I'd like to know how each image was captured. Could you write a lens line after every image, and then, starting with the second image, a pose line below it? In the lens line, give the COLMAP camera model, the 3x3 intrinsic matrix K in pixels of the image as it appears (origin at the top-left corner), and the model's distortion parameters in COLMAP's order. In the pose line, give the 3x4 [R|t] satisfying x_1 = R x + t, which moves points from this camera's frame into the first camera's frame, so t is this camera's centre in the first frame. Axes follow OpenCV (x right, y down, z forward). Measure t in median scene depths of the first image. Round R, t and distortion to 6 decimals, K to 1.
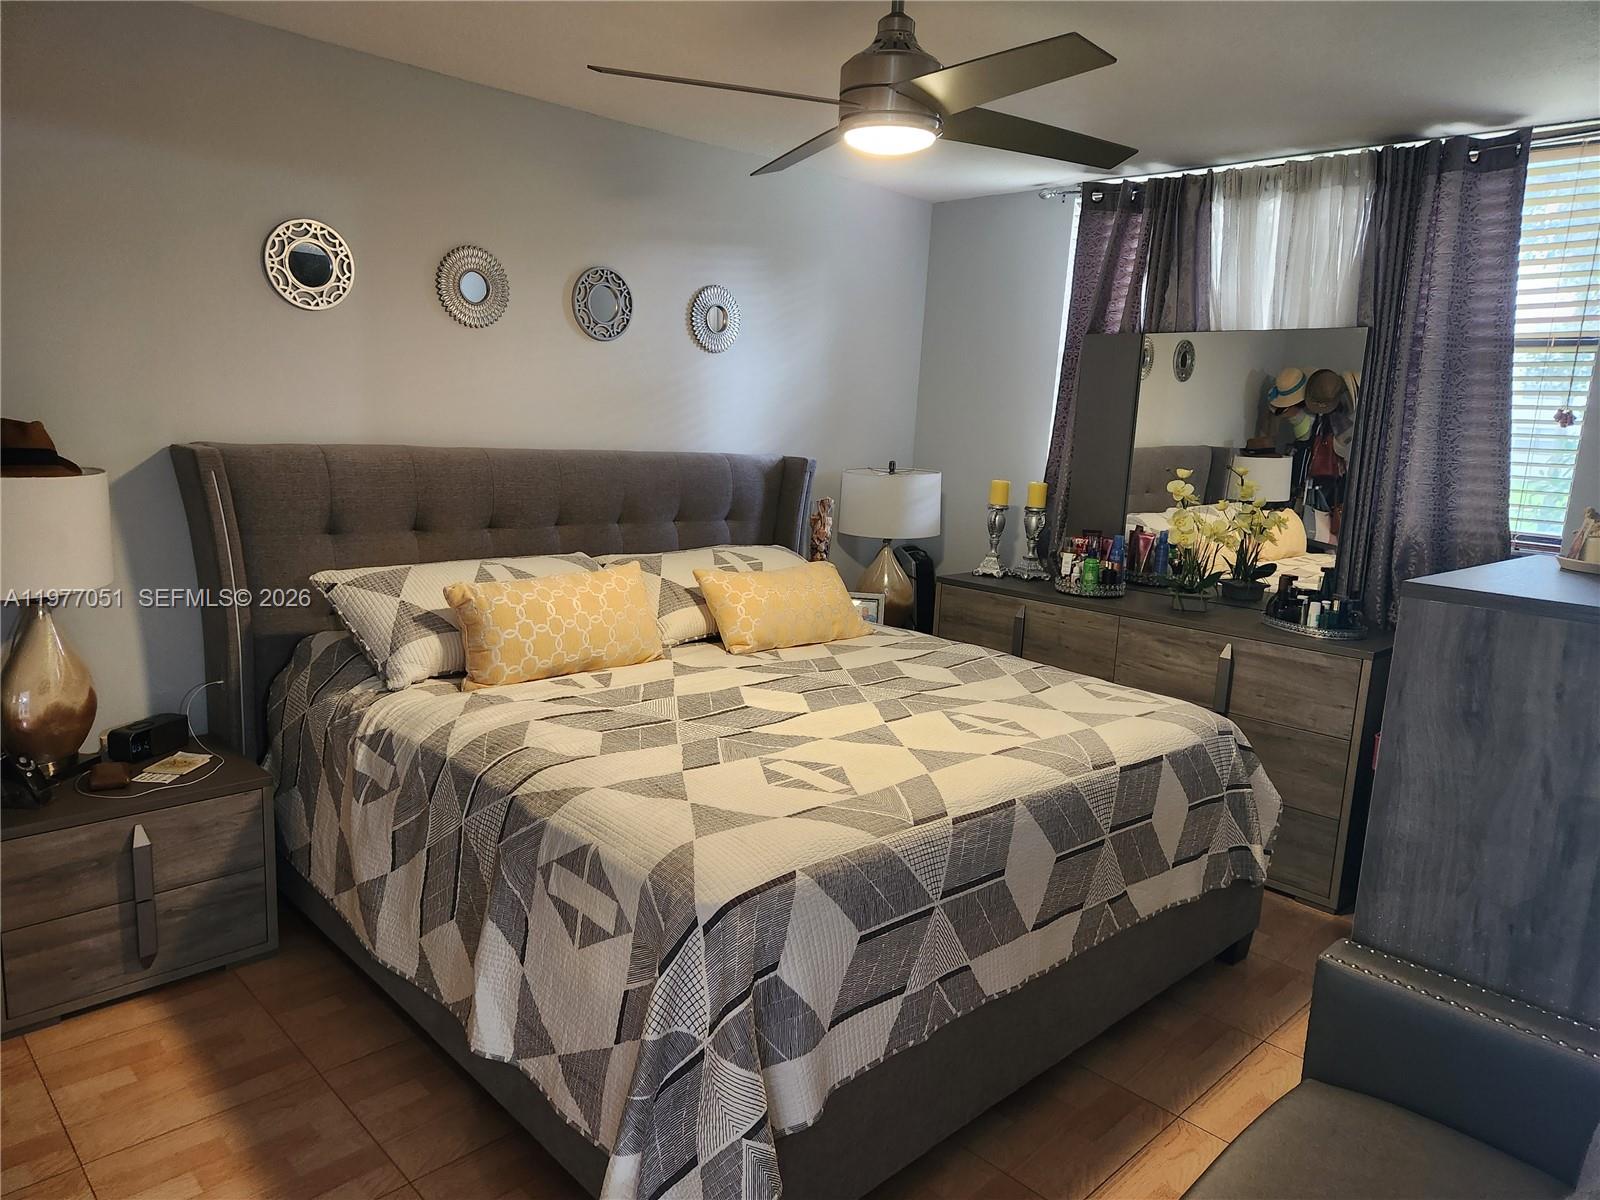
lens RADIAL K [[1075.6, 0, 802.5], [0, 1075.6, 624.3], [0, 0, 1]] dist [0.073646, -0.061337]
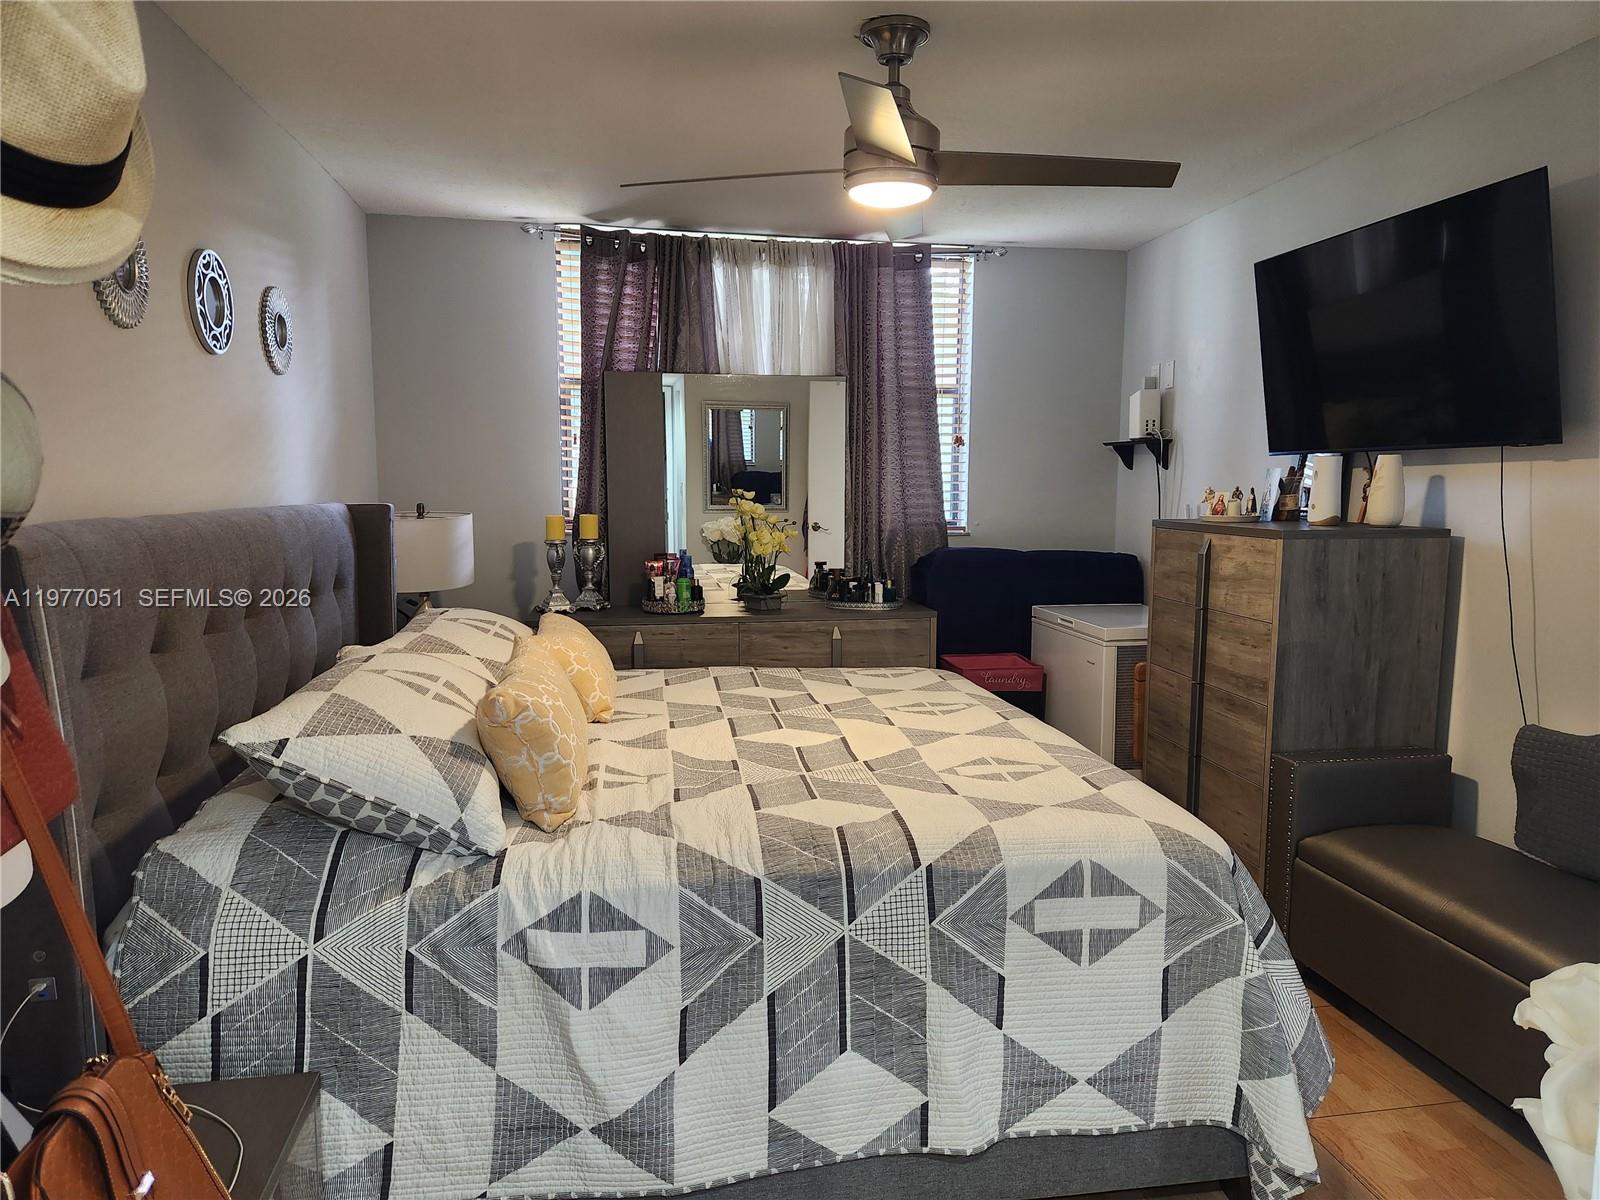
lens RADIAL K [[1075.6, 0, 802.5], [0, 1075.6, 624.3], [0, 0, 1]] dist [0.073646, -0.061337]
pose [[0.554509, -0.159047, 0.816838, -0.647425], [0.184628, 0.980617, 0.065602, -0.074767], [-0.811439, 0.114434, 0.573125, 0.339358]]
